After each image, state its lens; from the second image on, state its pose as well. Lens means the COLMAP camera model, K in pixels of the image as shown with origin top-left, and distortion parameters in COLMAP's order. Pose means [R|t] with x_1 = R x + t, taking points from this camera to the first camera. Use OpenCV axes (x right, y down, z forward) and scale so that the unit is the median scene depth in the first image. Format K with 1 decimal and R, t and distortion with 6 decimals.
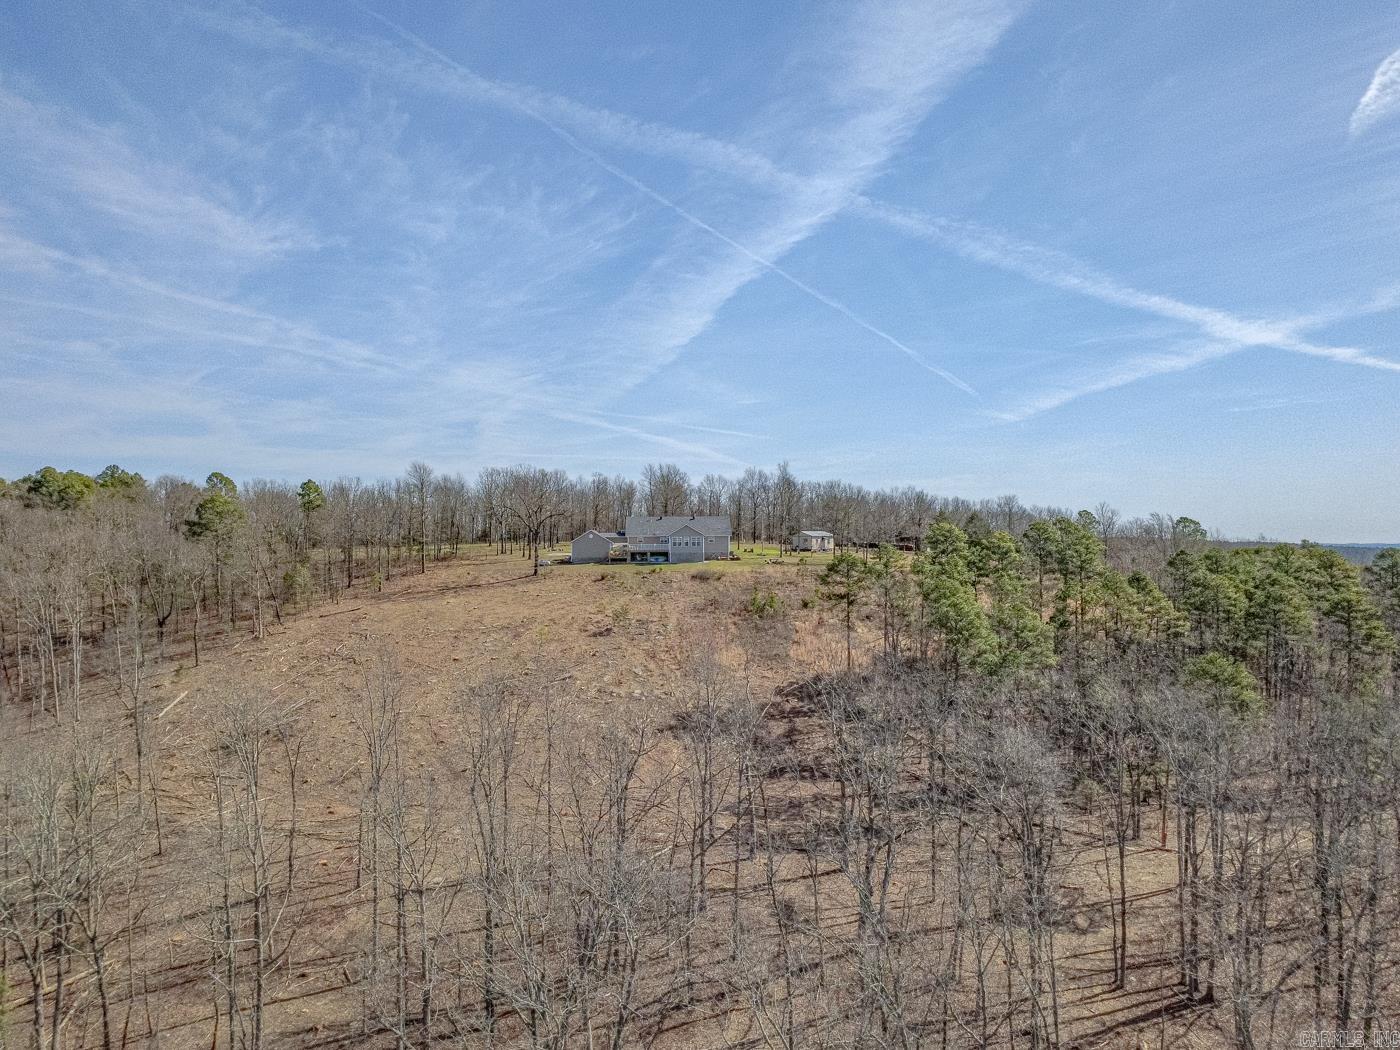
lens RADIAL K [[1018.3, 0, 700.7], [0, 1018.3, 526.0], [0, 0, 1]] dist [-0.003272, 0.004876]
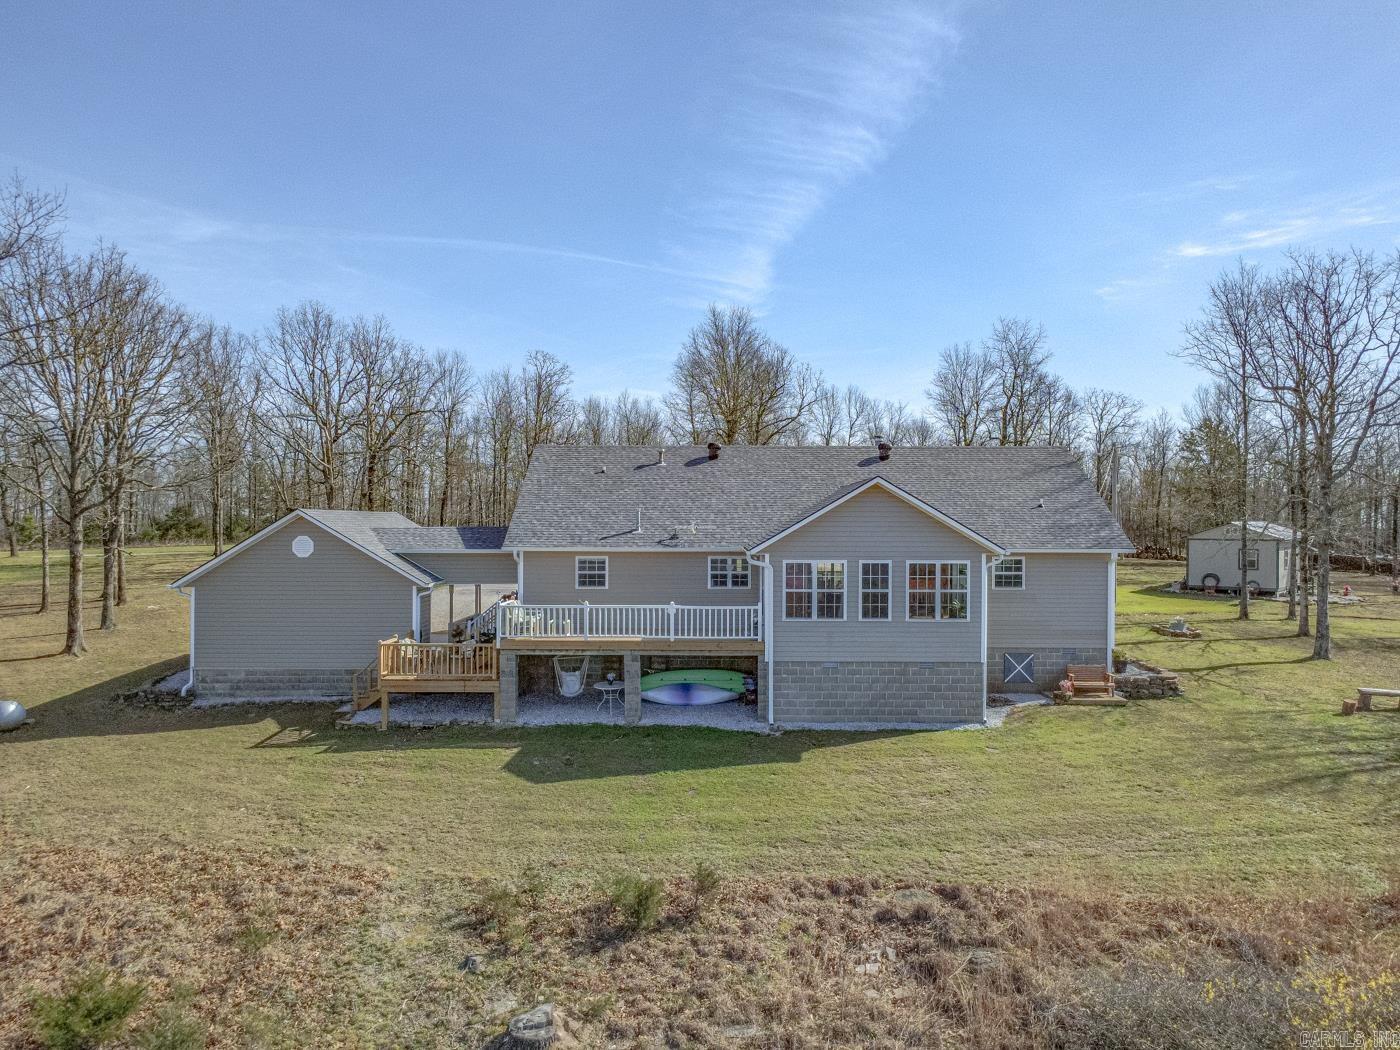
lens RADIAL K [[1018.3, 0, 700.7], [0, 1018.3, 526.0], [0, 0, 1]] dist [-0.003272, 0.004876]
pose [[0.998302, 0.000496, -0.058242, -0.031429], [0.000126, 0.999943, 0.010677, 0.004644], [0.058244, -0.010666, 0.998245, 0.843214]]
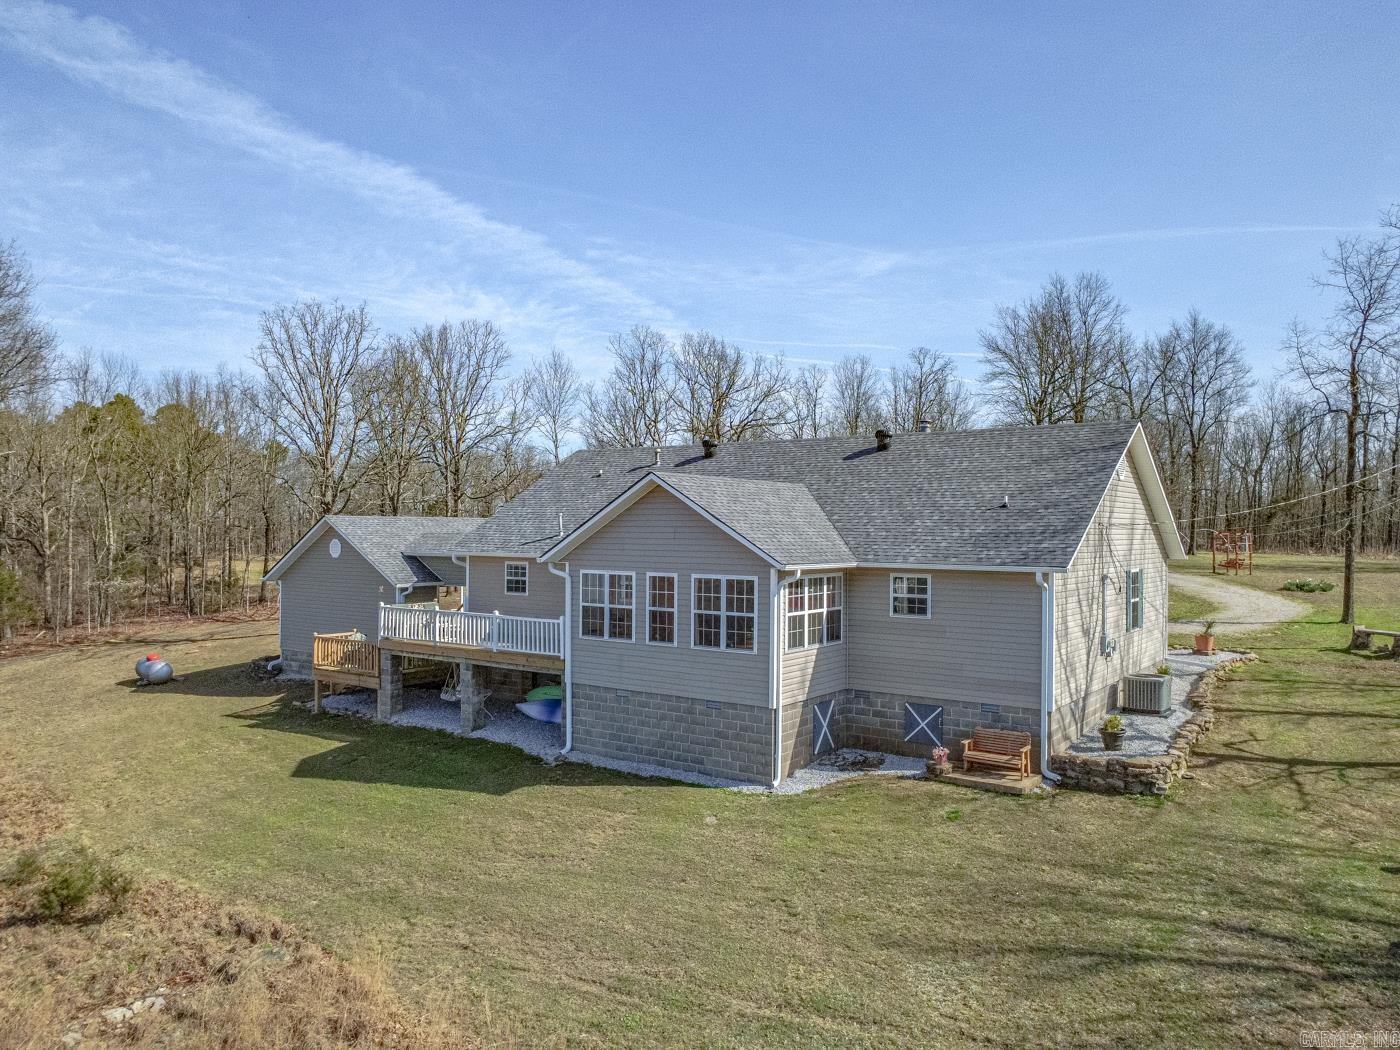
lens RADIAL K [[1018.3, 0, 700.7], [0, 1018.3, 526.0], [0, 0, 1]] dist [-0.003272, 0.004876]
pose [[0.779602, -0.000086, -0.626275, 0.071263], [0.002657, 0.999991, 0.003171, 0.005164], [0.626269, -0.004136, 0.779596, 0.901586]]
